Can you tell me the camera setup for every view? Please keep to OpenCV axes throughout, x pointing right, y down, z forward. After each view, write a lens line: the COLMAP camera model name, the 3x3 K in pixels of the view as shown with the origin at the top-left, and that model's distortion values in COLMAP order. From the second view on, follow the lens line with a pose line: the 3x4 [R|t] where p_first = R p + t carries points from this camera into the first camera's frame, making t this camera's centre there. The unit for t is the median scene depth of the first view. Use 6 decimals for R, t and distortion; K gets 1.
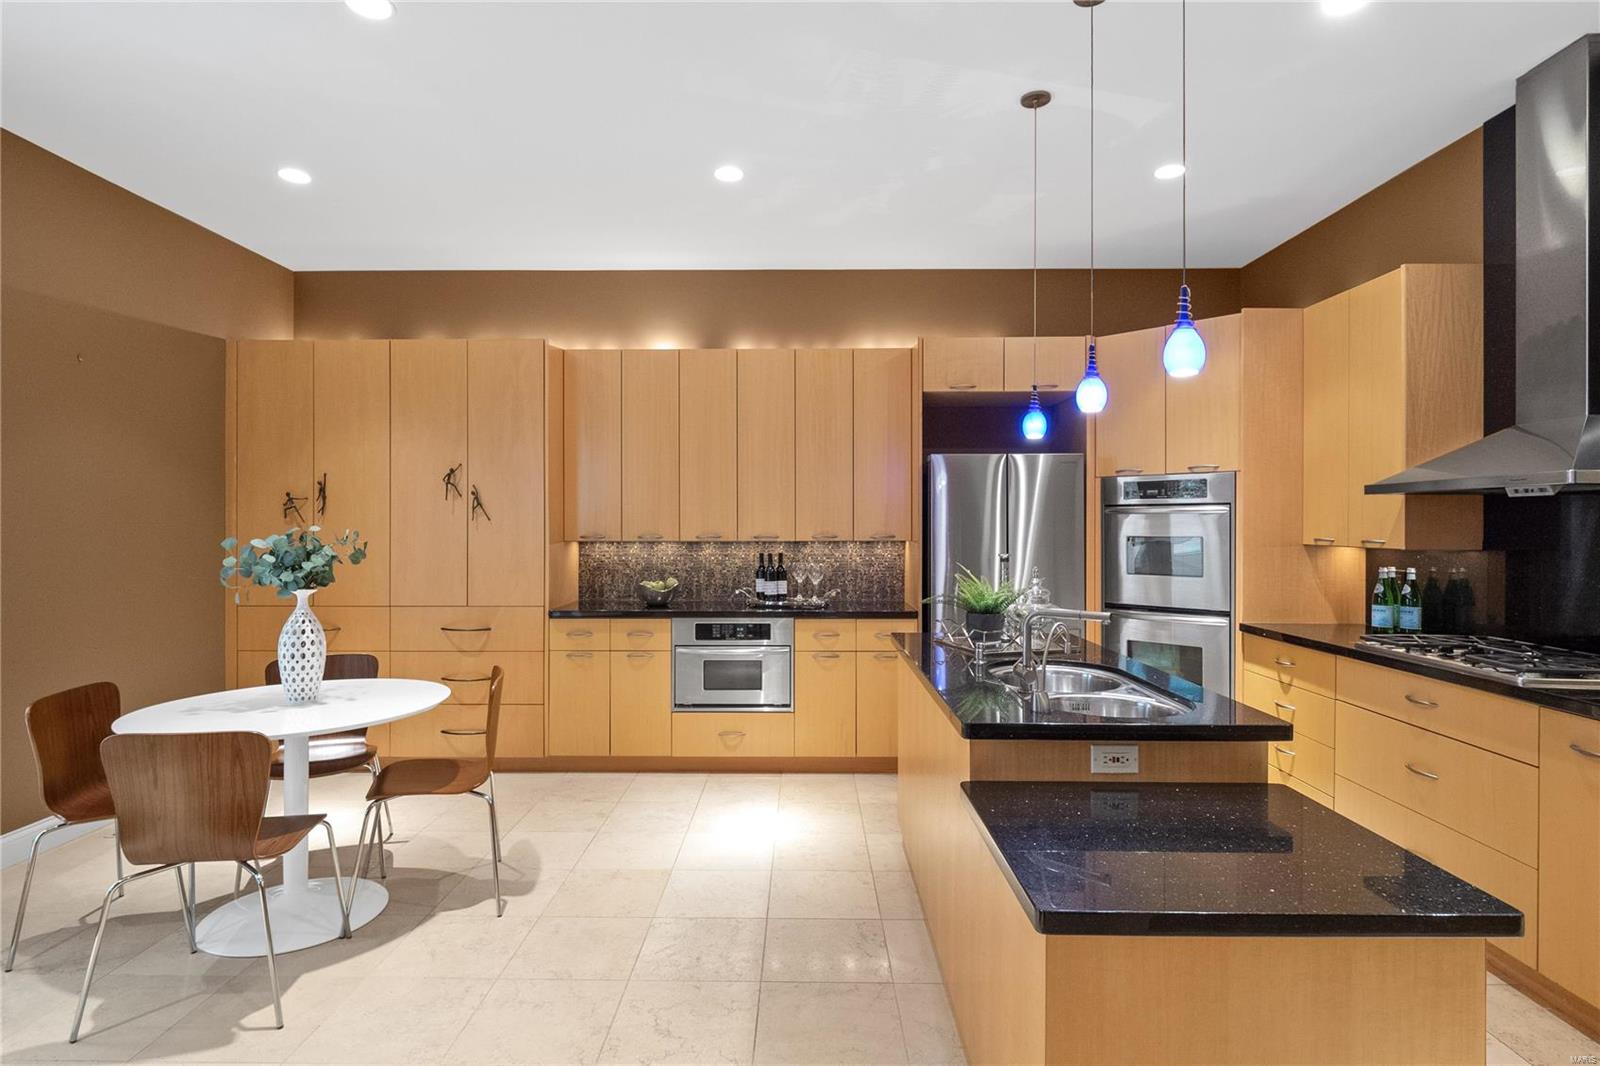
lens RADIAL K [[823.6, 0, 794.6], [0, 823.6, 528.9], [0, 0, 1]] dist [0.002840, -0.001471]
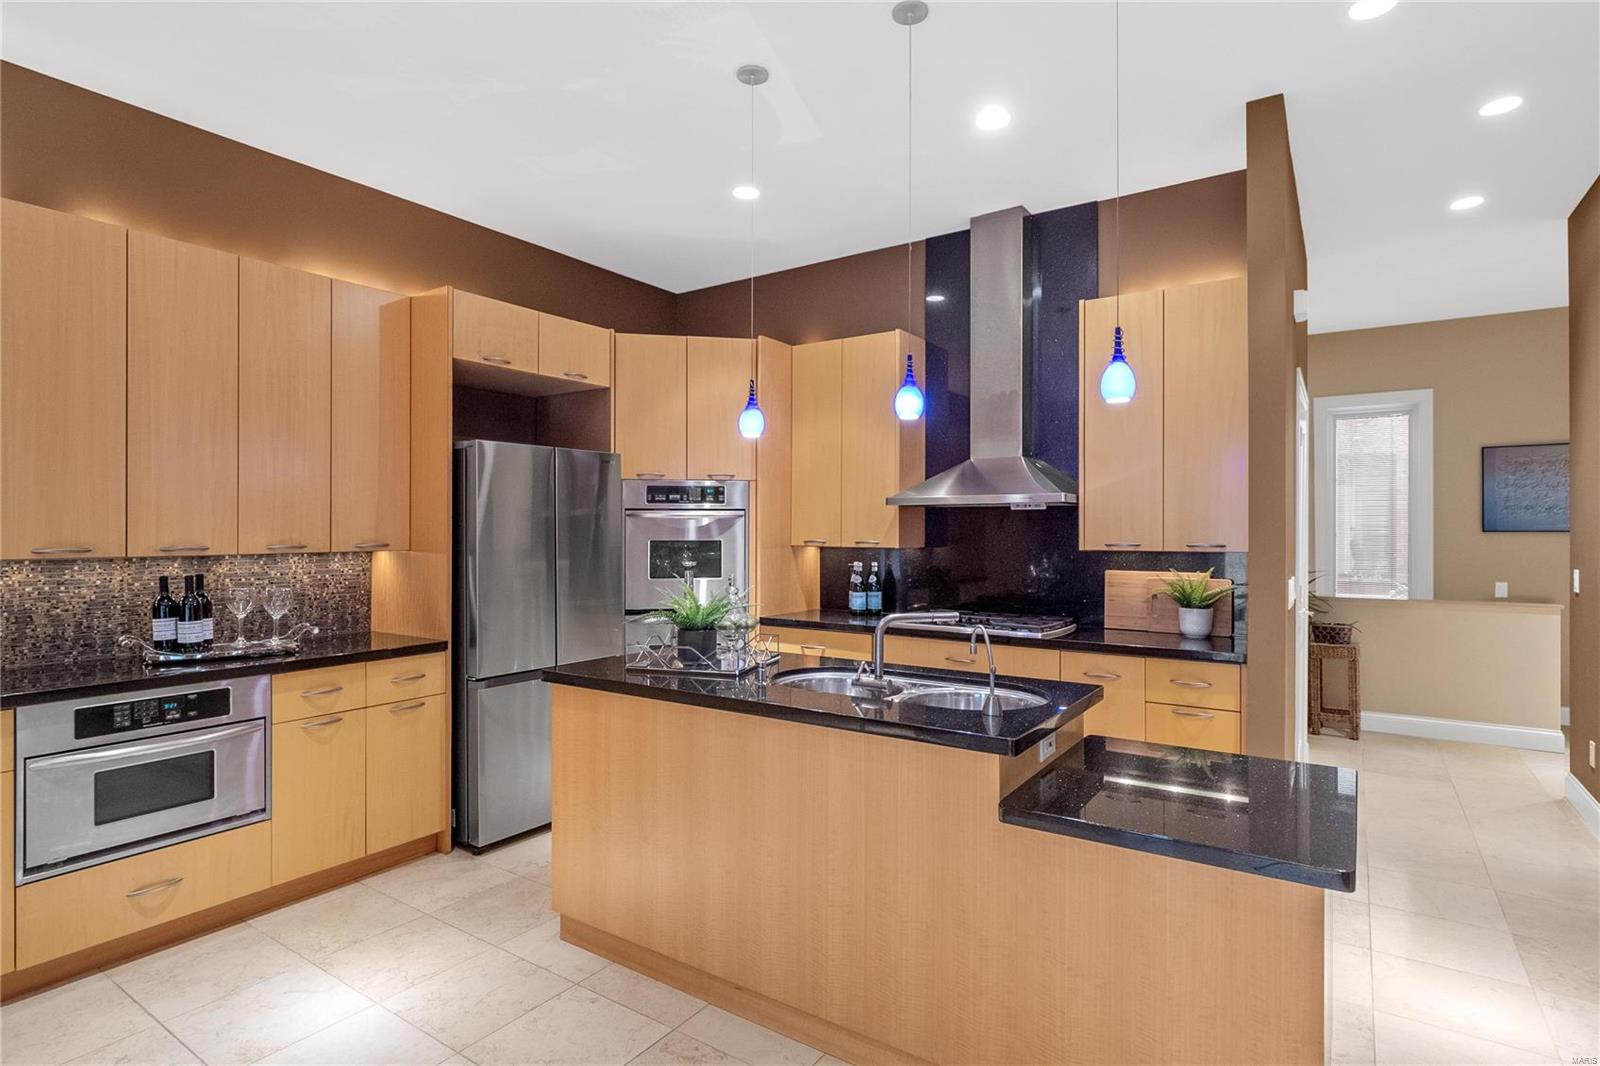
lens RADIAL K [[823.6, 0, 798.4], [0, 823.6, 535.1], [0, 0, 1]] dist [0.002840, -0.001471]
pose [[0.551284, -0.005850, 0.834297, -0.311990], [0.005196, 0.999980, 0.003579, -0.000470], [-0.834302, 0.002363, 0.551303, 0.296827]]
